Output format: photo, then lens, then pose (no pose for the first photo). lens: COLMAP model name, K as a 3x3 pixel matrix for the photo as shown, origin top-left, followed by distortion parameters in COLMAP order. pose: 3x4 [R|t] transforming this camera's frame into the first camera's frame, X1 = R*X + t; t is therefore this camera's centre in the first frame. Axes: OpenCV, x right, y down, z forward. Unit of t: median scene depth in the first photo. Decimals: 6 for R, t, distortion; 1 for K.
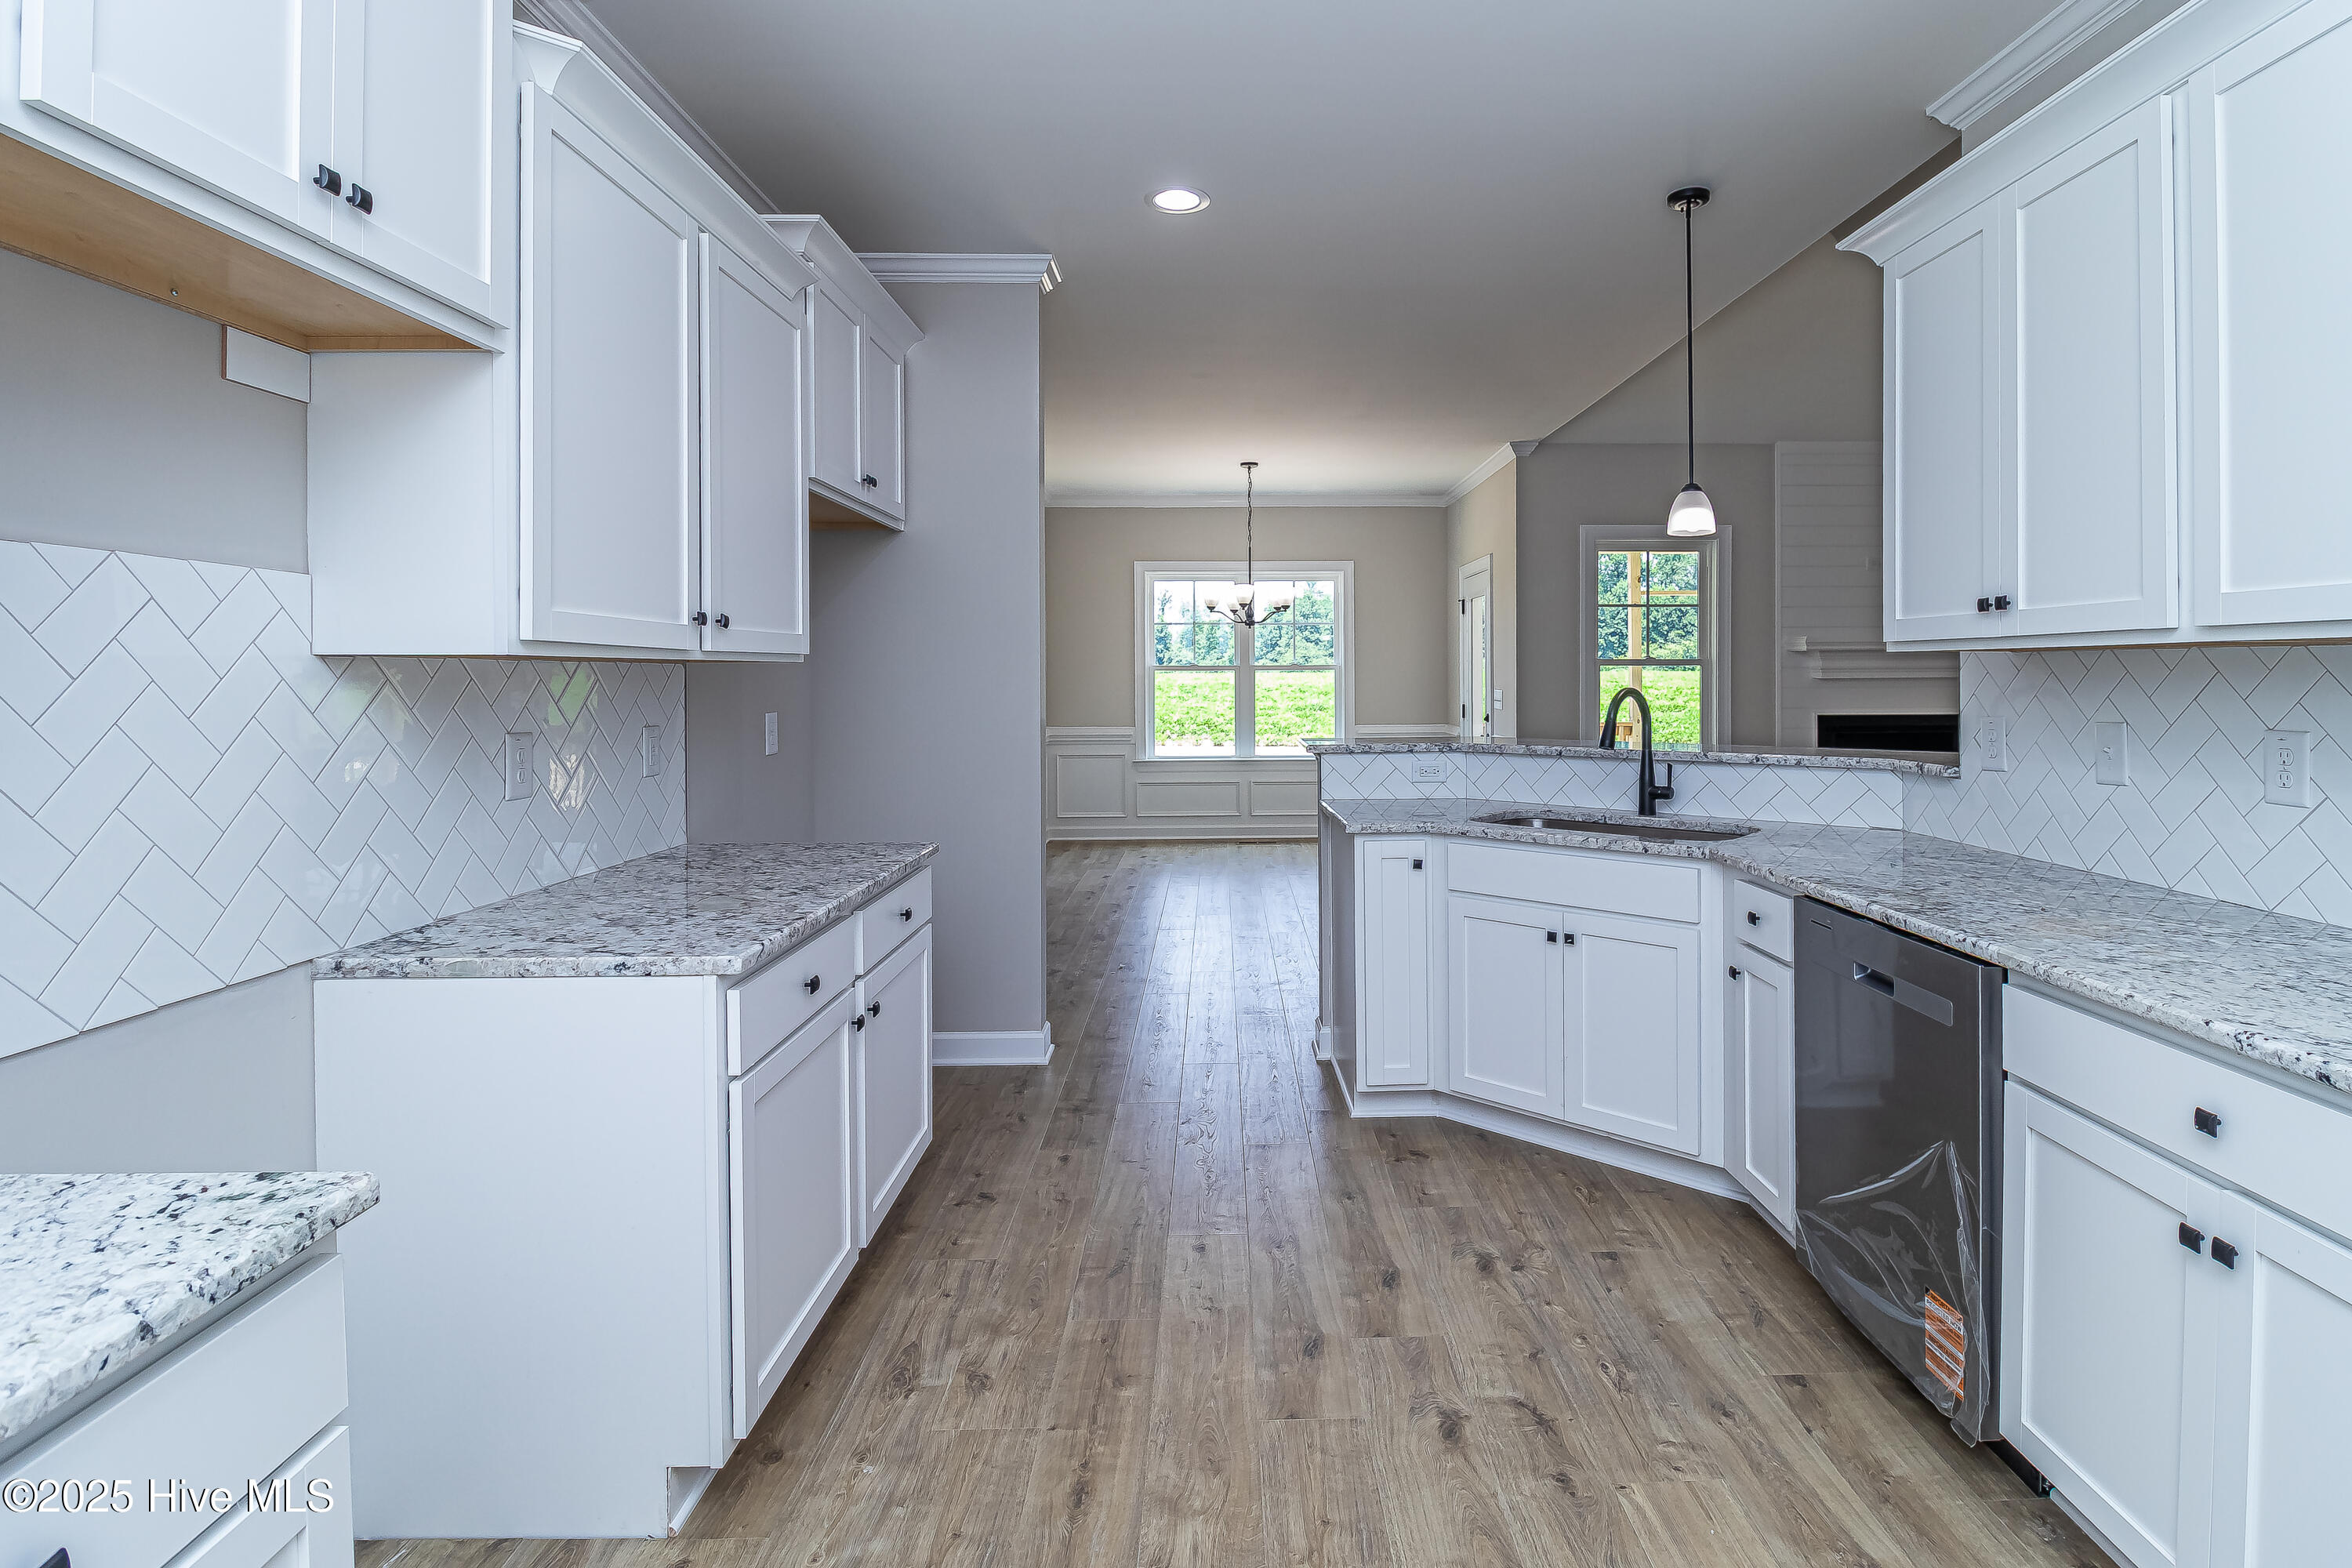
lens RADIAL K [[1129.8, 0, 1176.1], [0, 1129.8, 681.0], [0, 0, 1]] dist [0.000757, -0.000075]
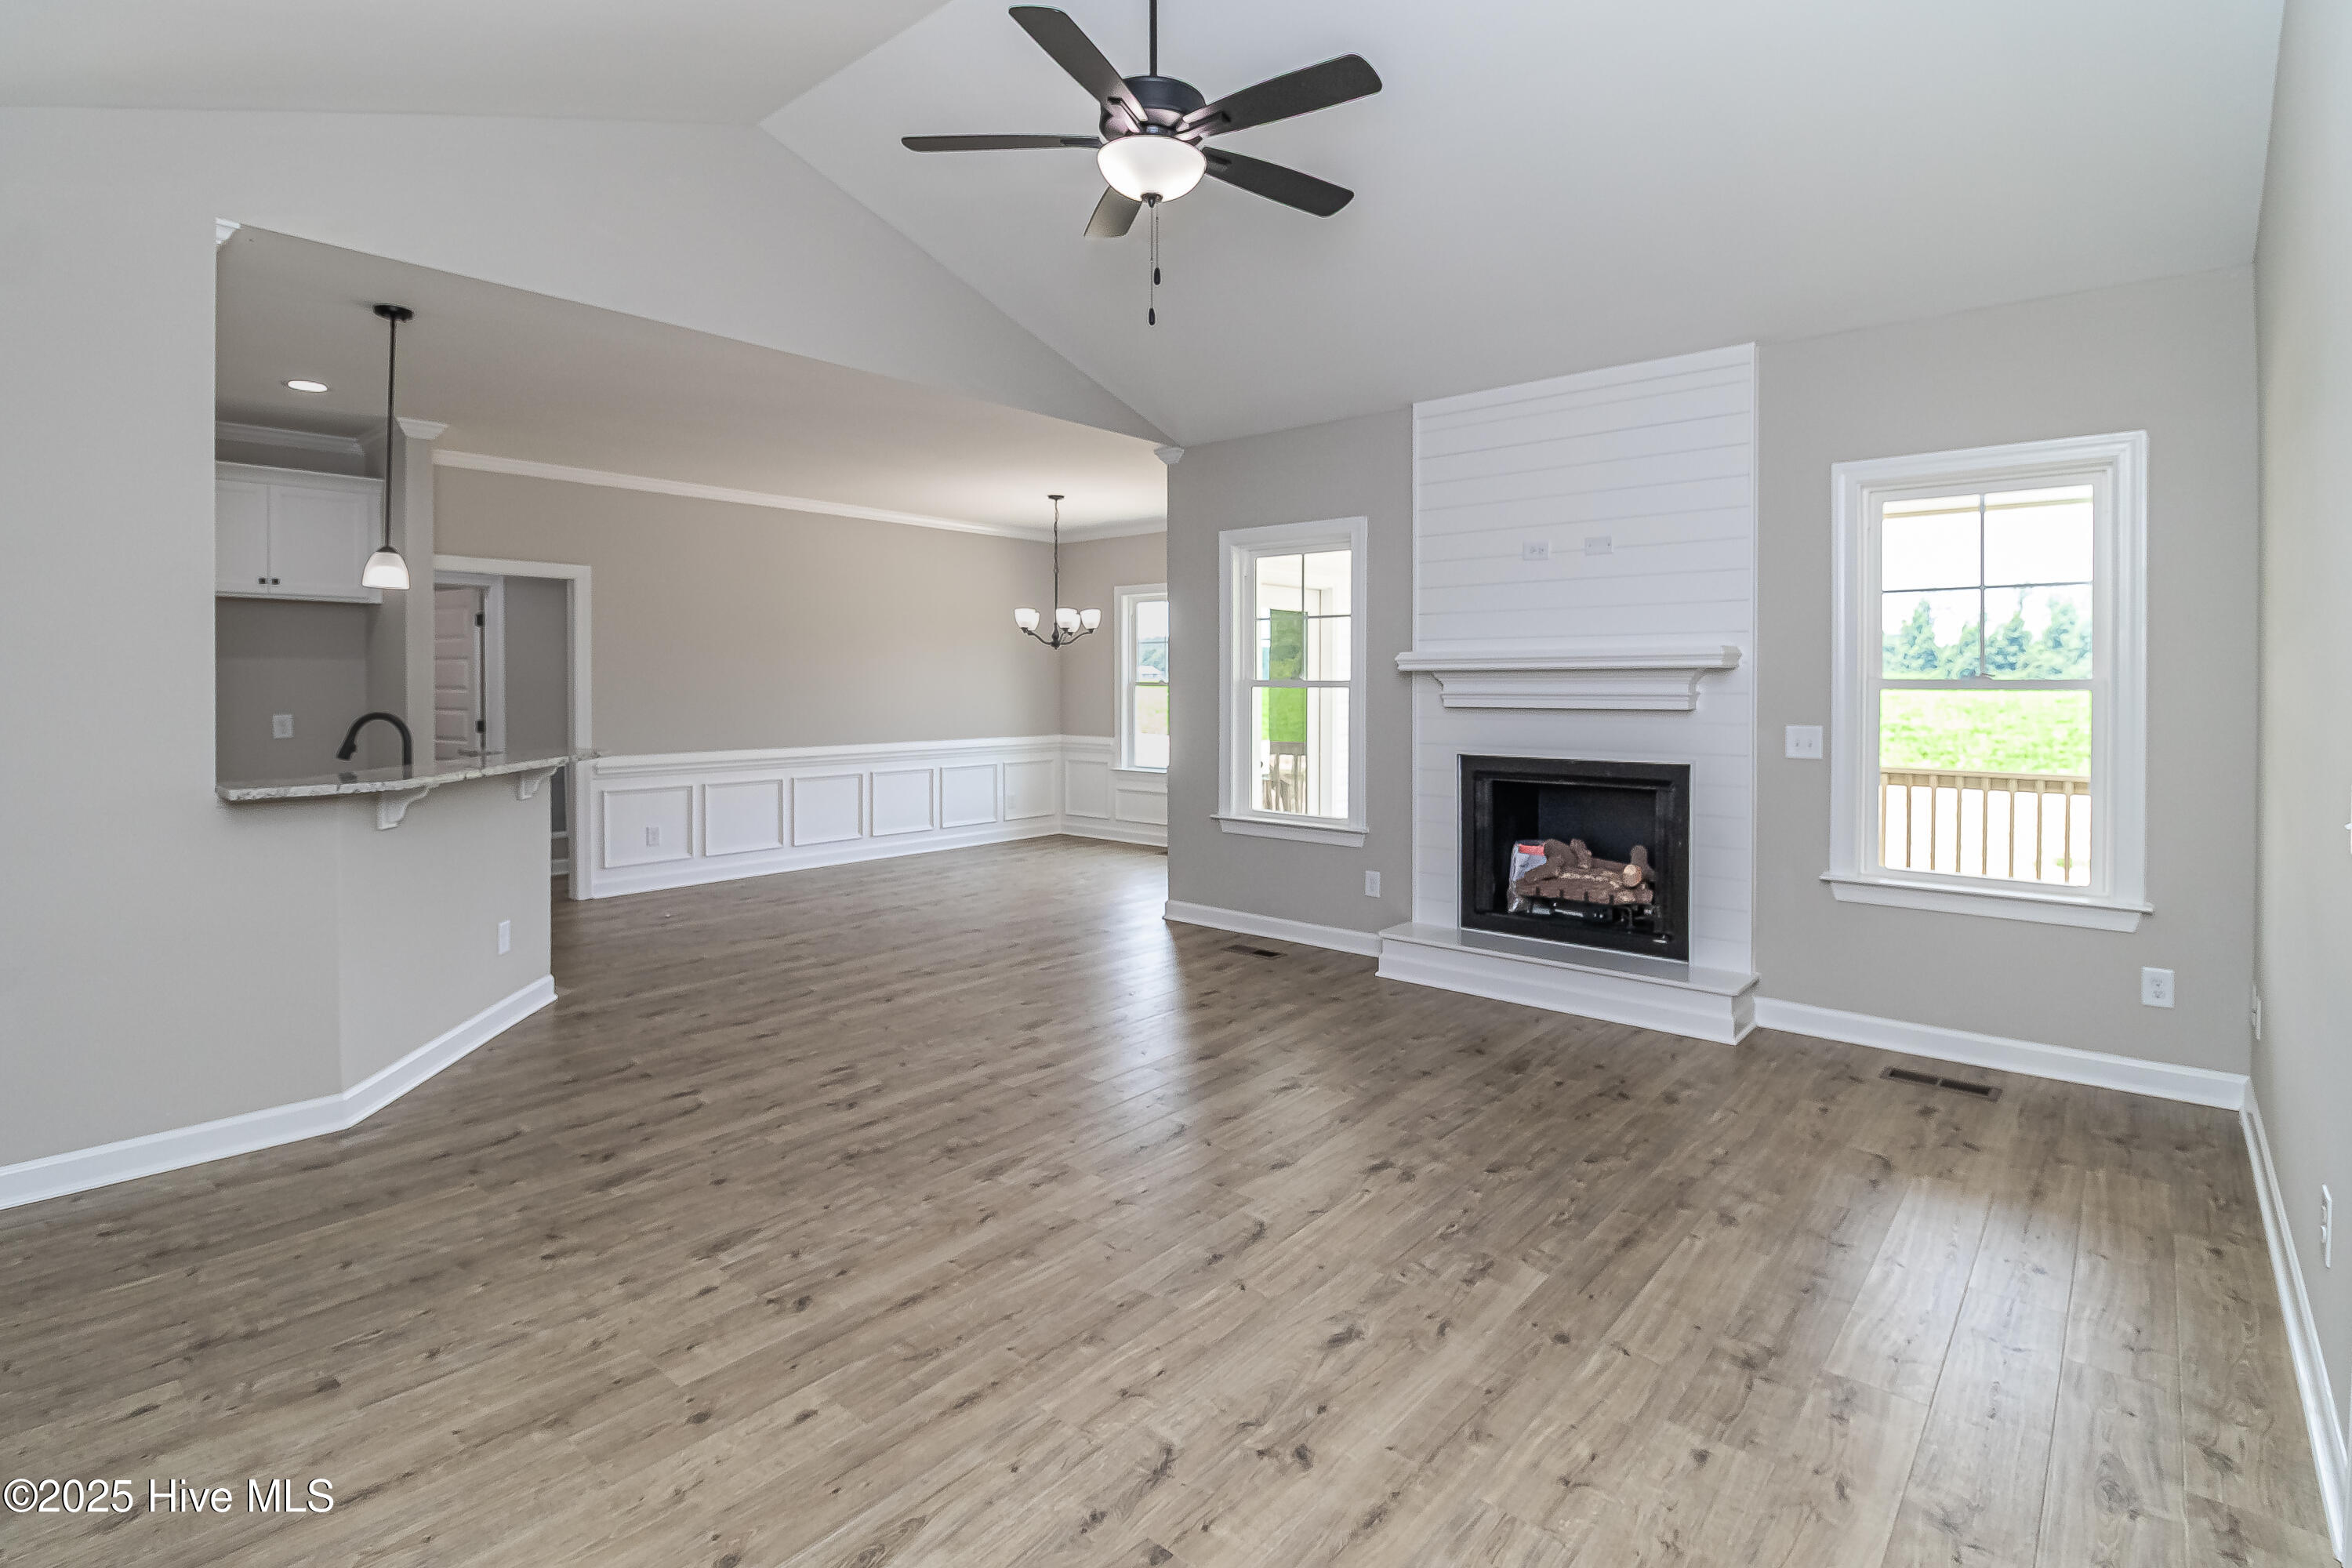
lens RADIAL K [[1129.8, 0, 1176.1], [0, 1129.8, 681.0], [0, 0, 1]] dist [0.000757, -0.000075]
pose [[0.780604, -0.012651, -0.624898, 0.465516], [0.004313, 0.999880, -0.014855, 0.000900], [0.625011, 0.008901, 0.780565, 0.127853]]
